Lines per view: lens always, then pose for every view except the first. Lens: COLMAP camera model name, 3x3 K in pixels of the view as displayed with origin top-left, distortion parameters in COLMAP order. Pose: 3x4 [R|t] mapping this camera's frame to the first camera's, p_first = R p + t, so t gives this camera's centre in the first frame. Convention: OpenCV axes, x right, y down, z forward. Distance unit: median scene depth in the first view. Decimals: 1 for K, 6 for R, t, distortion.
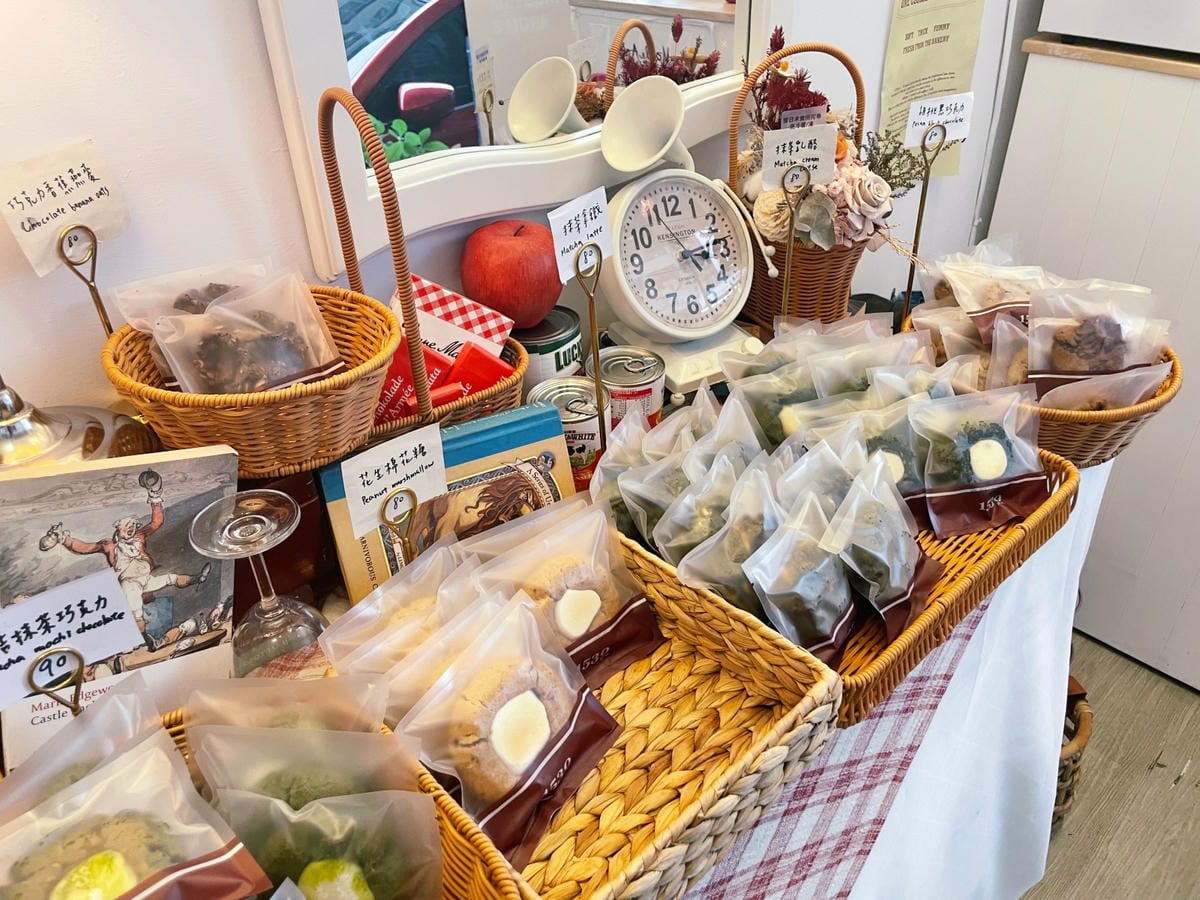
lens RADIAL K [[909.1, 0, 625.4], [0, 909.1, 447.7], [0, 0, 1]] dist [0.083219, -0.118970]
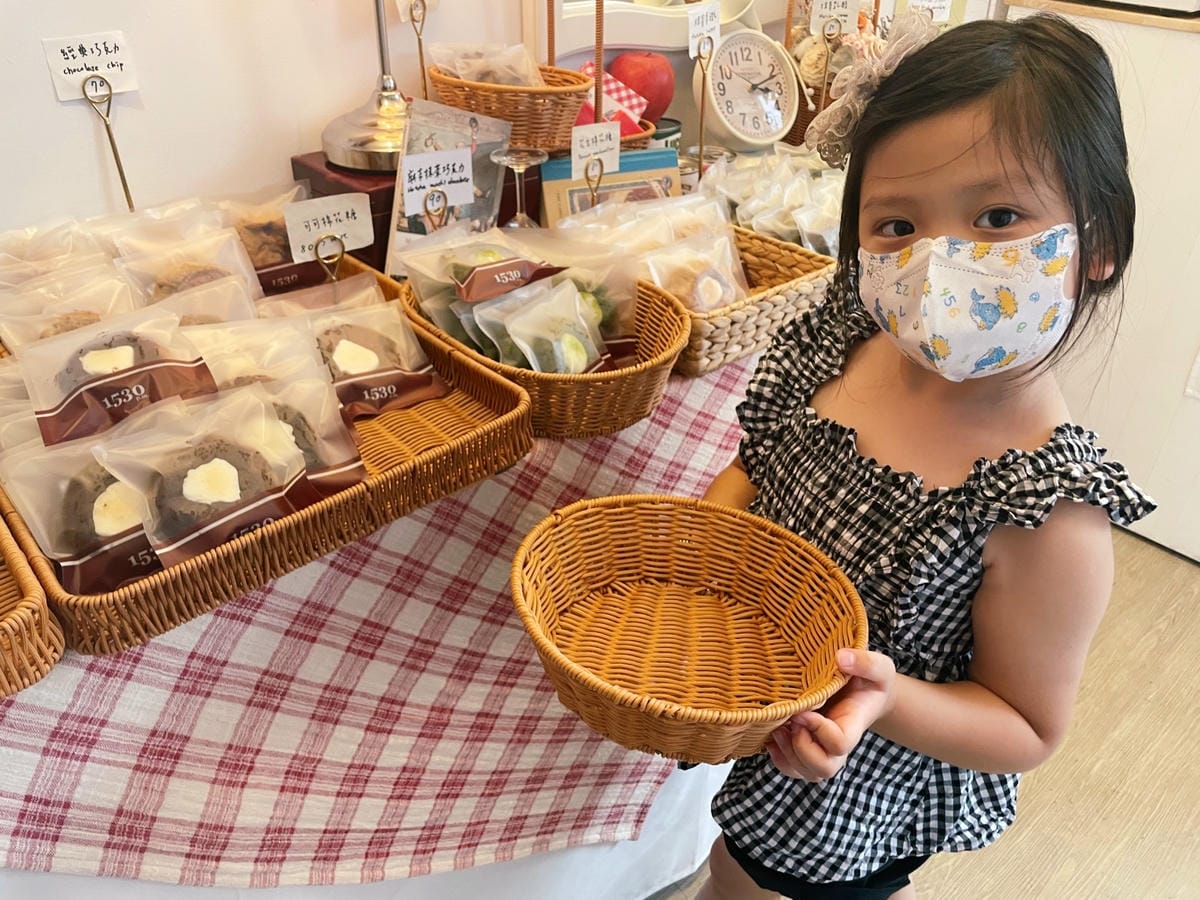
lens RADIAL K [[909.1, 0, 625.4], [0, 909.1, 447.7], [0, 0, 1]] dist [0.083219, -0.118970]
pose [[0.998175, 0.060101, -0.005910, -0.101767], [-0.060181, 0.998083, -0.014451, 0.422248], [0.005030, 0.014780, 0.999878, -0.501238]]
